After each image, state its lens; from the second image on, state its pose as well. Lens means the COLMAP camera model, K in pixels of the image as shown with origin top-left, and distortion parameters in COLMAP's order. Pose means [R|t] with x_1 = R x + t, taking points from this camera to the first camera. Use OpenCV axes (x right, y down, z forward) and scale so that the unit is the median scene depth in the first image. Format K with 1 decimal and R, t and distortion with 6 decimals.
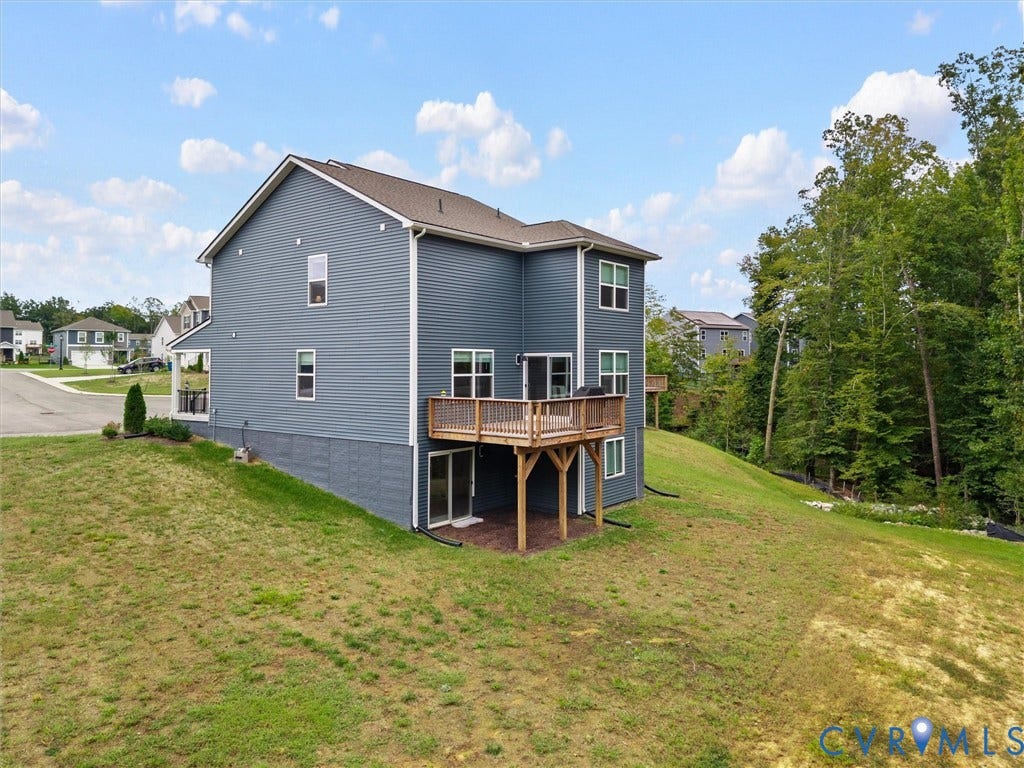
lens RADIAL K [[711.5, 0, 511.3], [0, 711.5, 367.0], [0, 0, 1]] dist [0.033011, -0.002299]
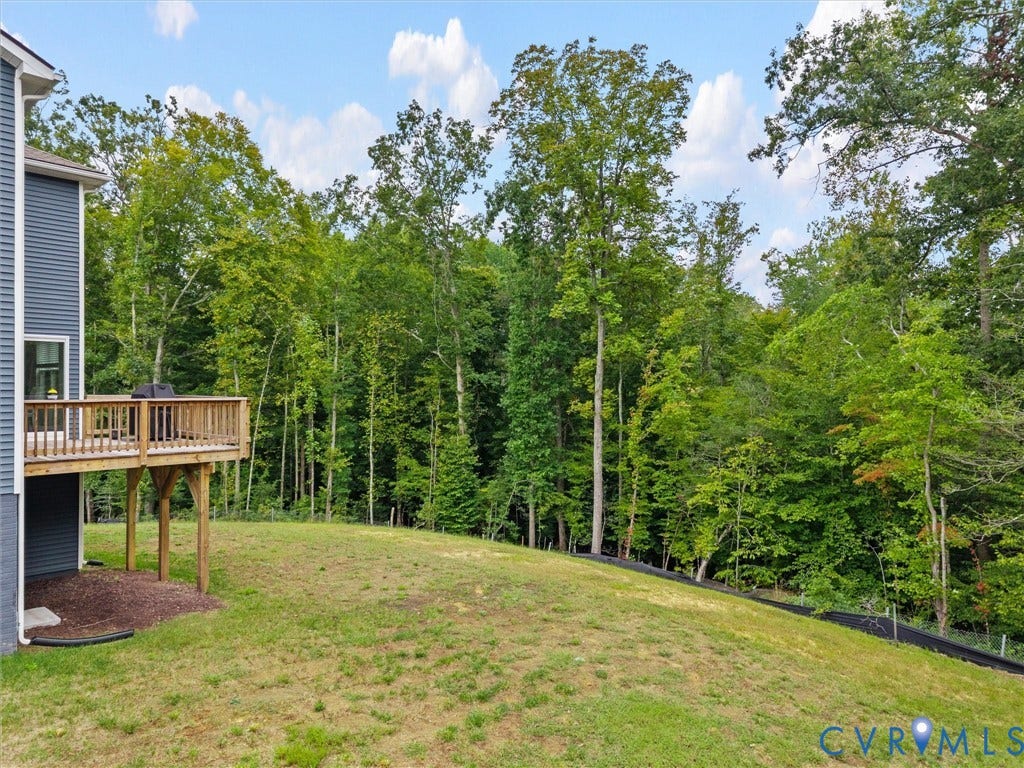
lens RADIAL K [[672.0, 0, 512.0], [0, 672.0, 384.0], [0, 0, 1]] dist [0.027415, -0.046570]
pose [[0.058047, 0.008313, 0.998279, -0.553437], [-0.009320, 0.999926, -0.007785, 0.027207], [-0.998270, -0.008852, 0.058120, 0.532730]]
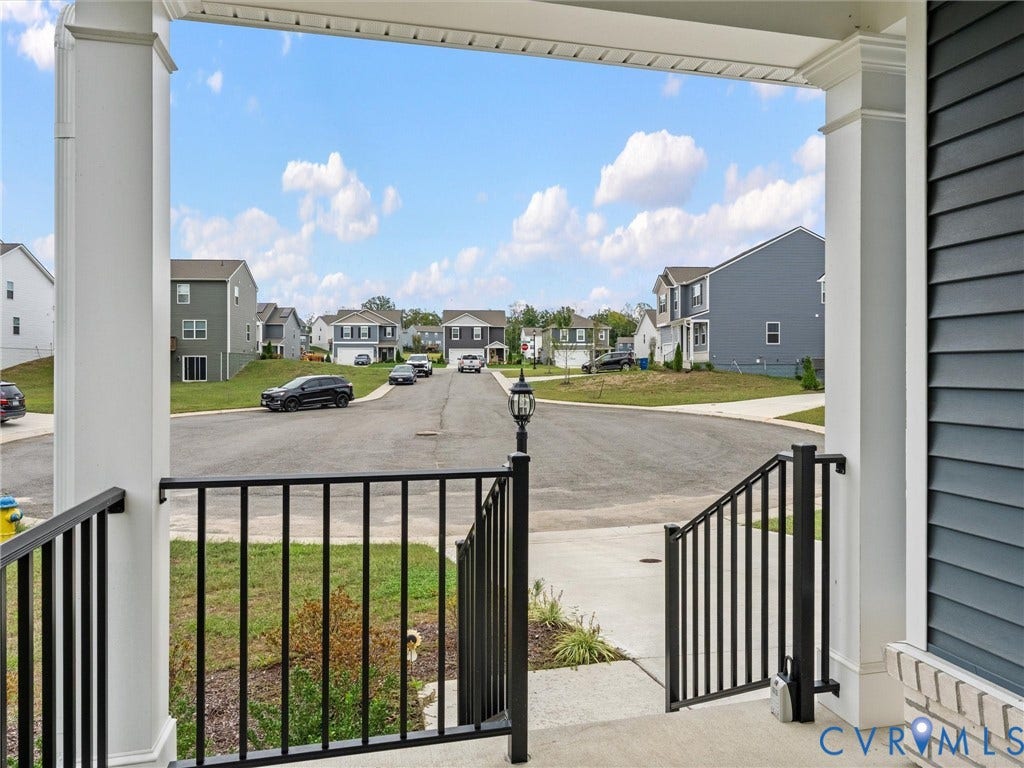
lens RADIAL K [[705.9, 0, 515.5], [0, 705.9, 375.6], [0, 0, 1]] dist [0.088587, -0.164392]
pose [[0.797985, 0.002667, -0.602672, -0.488243], [0.002104, 0.999972, 0.007211, 0.021719], [0.602674, -0.007023, 0.797956, 1.194044]]
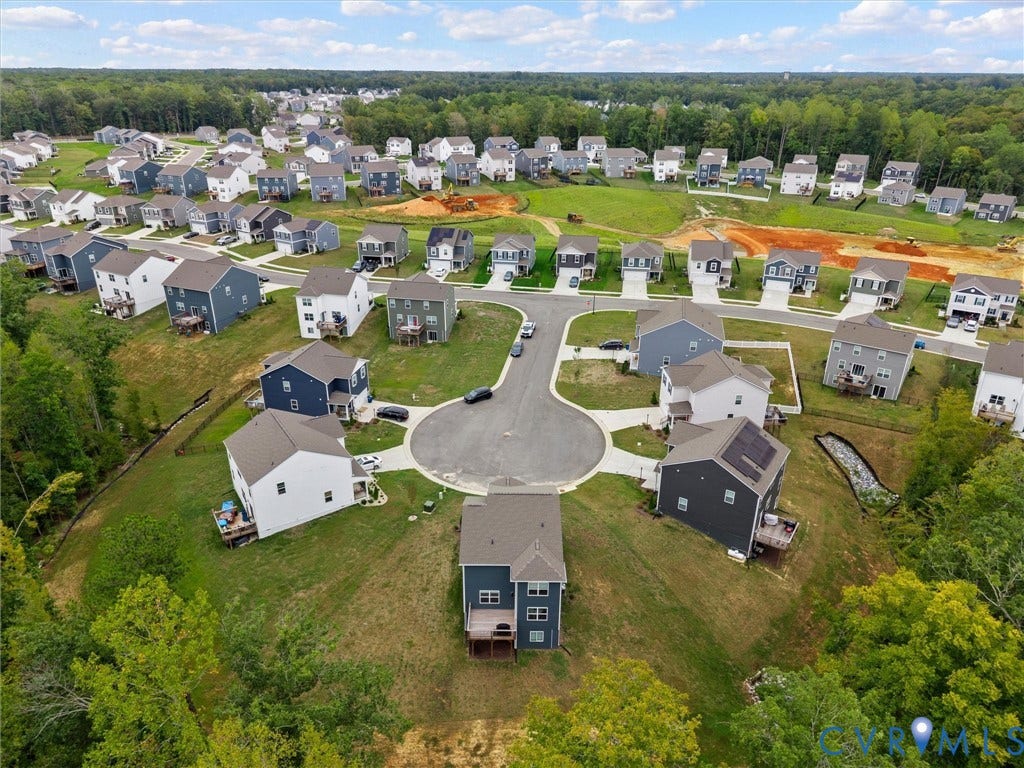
lens RADIAL K [[694.5, 0, 512.0], [0, 694.5, 384.0], [0, 0, 1]] dist [0.040374, -0.051387]
pose [[0.626721, 0.325337, -0.708079, 1.888223], [-0.010863, 0.912234, 0.409525, -2.114255], [0.779168, -0.248966, 0.575250, -0.493892]]
